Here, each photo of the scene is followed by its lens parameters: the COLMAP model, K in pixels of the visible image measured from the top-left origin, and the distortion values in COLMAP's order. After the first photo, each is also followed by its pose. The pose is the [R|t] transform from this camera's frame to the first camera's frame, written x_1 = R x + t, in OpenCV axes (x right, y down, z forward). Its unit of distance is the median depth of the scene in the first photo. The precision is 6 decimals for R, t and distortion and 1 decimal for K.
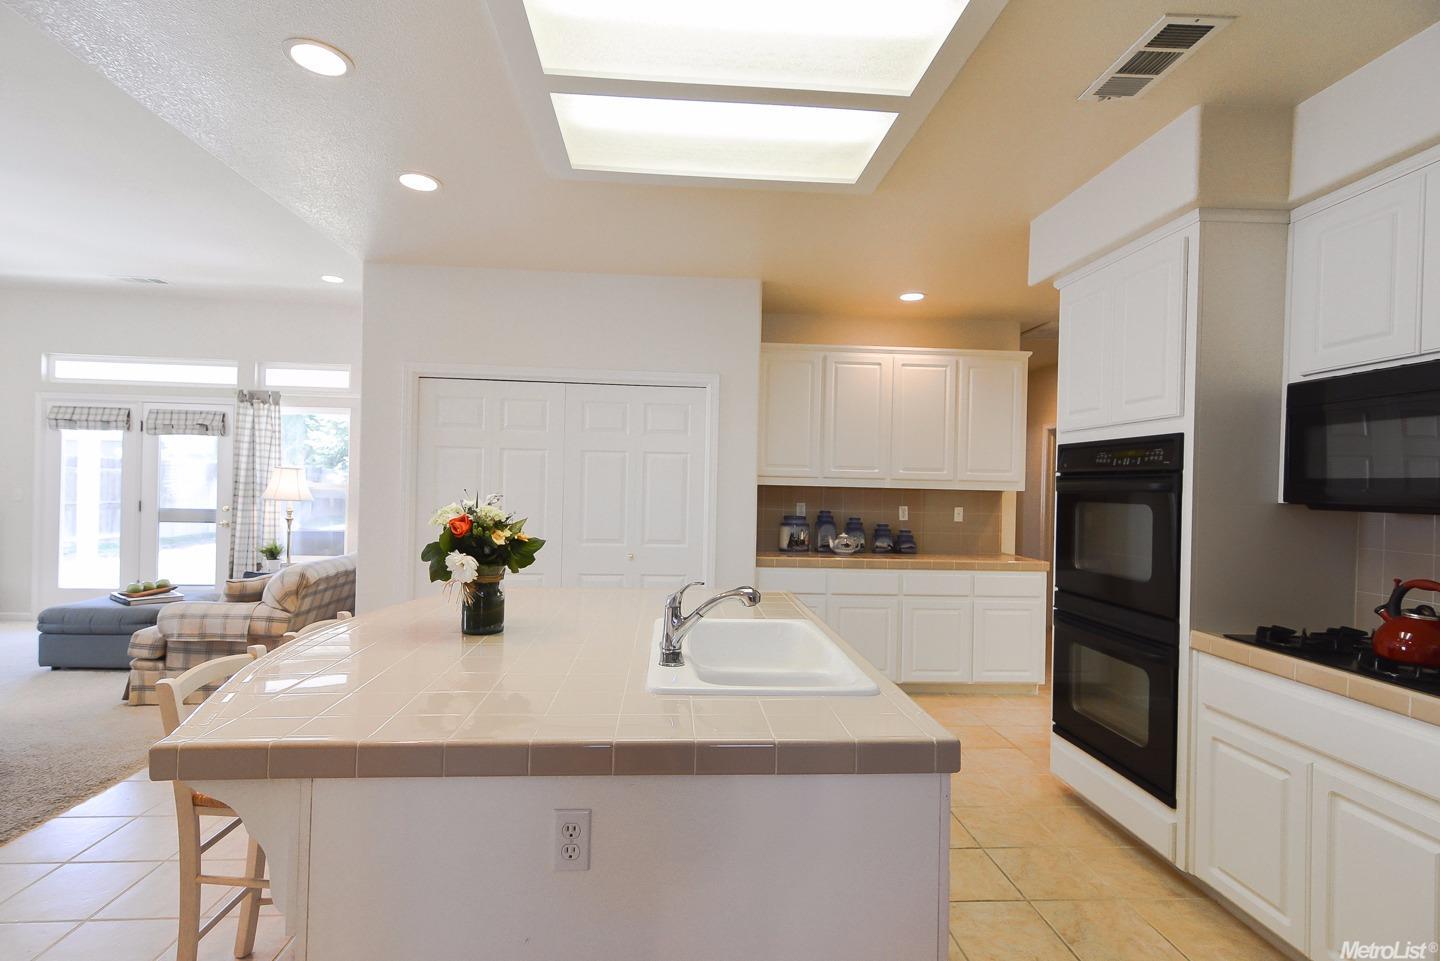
lens RADIAL K [[681.5, 0, 713.7], [0, 681.5, 486.4], [0, 0, 1]] dist [0.019457, -0.005265]
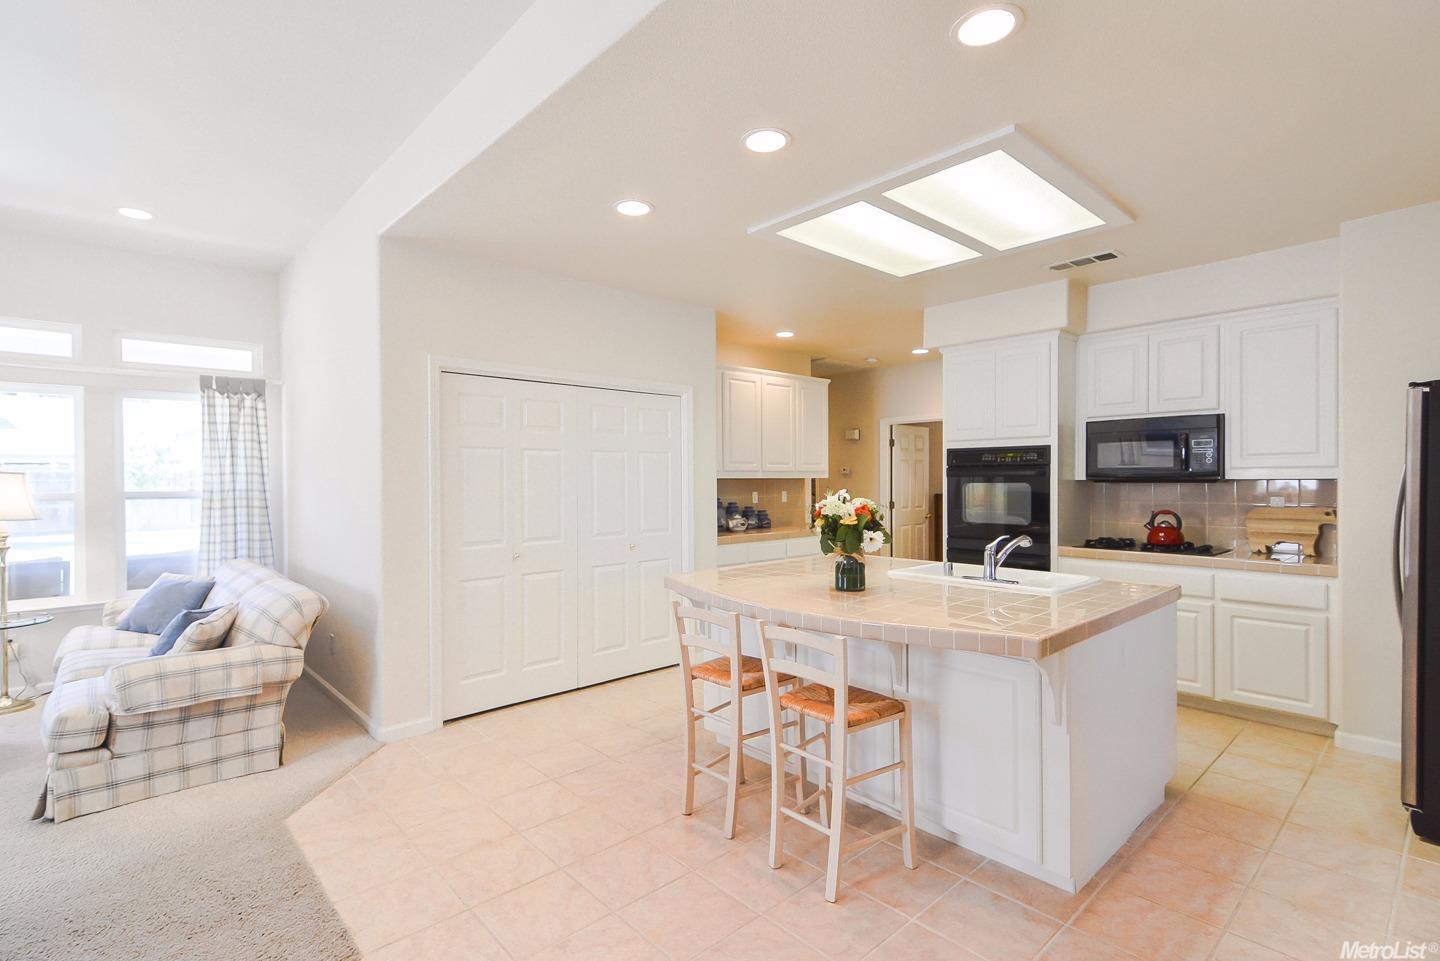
lens RADIAL K [[681.5, 0, 709.2], [0, 681.5, 485.5], [0, 0, 1]] dist [0.019457, -0.005265]
pose [[0.783358, -0.033195, 0.620683, -0.610451], [0.024427, 0.999446, 0.022622, -0.015263], [-0.621090, -0.002560, 0.783735, 0.044311]]
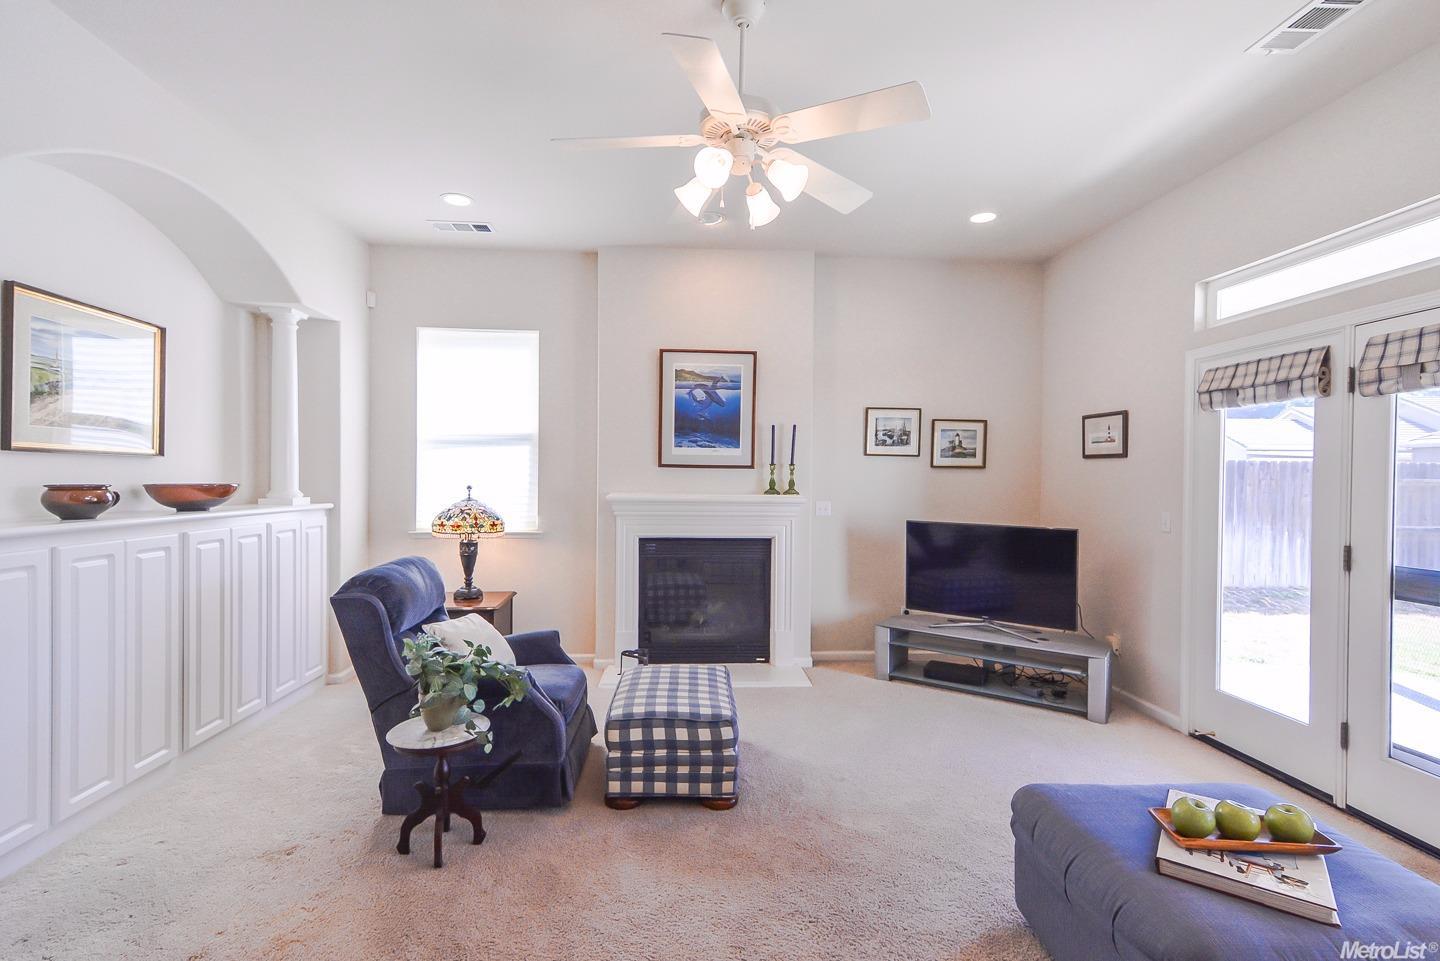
lens RADIAL K [[681.5, 0, 712.9], [0, 681.5, 485.4], [0, 0, 1]] dist [0.019457, -0.005265]
pose [[-0.009263, -0.010218, -0.999905, -0.482248], [-0.010385, 0.999895, -0.010122, -0.013027], [0.999903, 0.010290, -0.009368, 0.750712]]
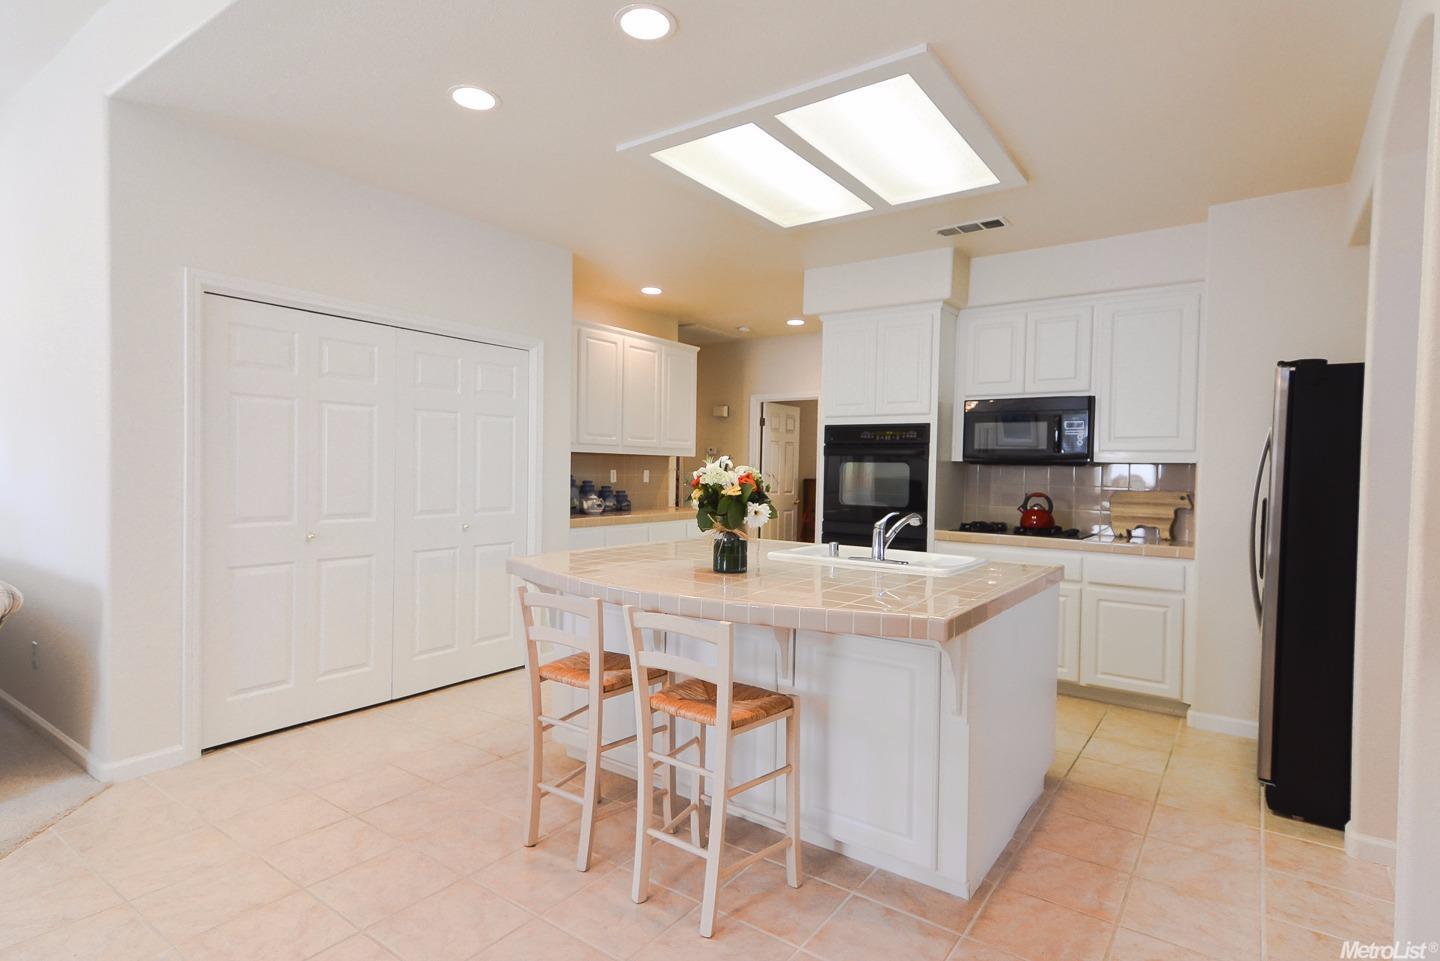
lens RADIAL K [[741.2, 0, 710.4], [0, 741.2, 487.4], [0, 0, 1]] dist [0.028123, -0.004490]
pose [[0.640626, -0.031268, 0.767216, -0.584927], [-0.003334, 0.999048, 0.043500, 0.004036], [-0.767846, -0.030425, 0.639911, 0.088826]]
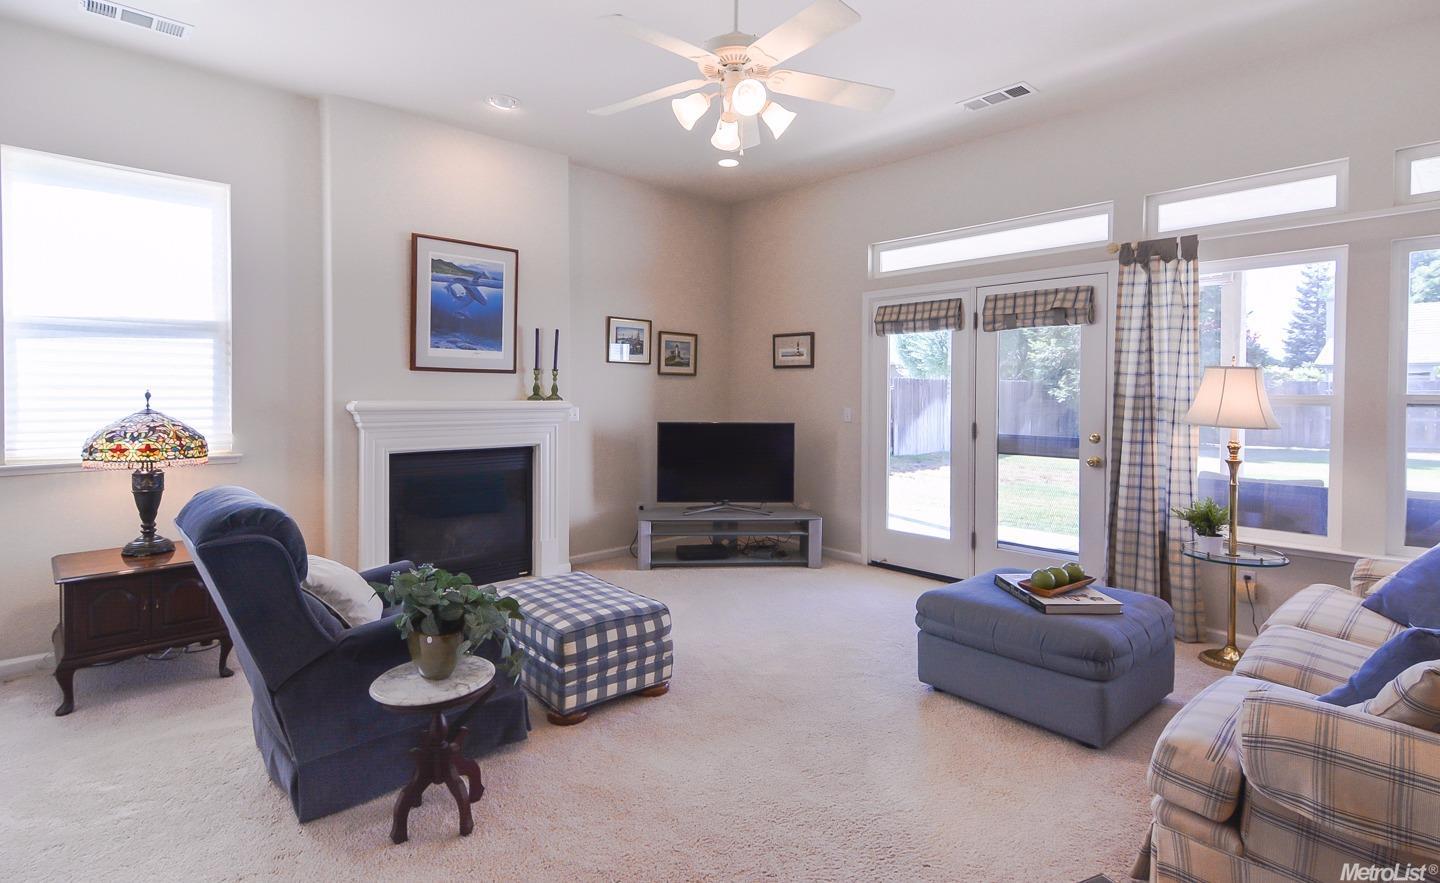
lens RADIAL K [[701.4, 0, 718.0], [0, 701.4, 406.8], [0, 0, 1]] dist [0.014924, -0.001692]
pose [[0.631578, -0.005476, -0.775293, -0.545444], [0.009519, 0.999954, 0.000692, -0.000211], [0.775254, -0.007817, 0.631601, 0.410080]]
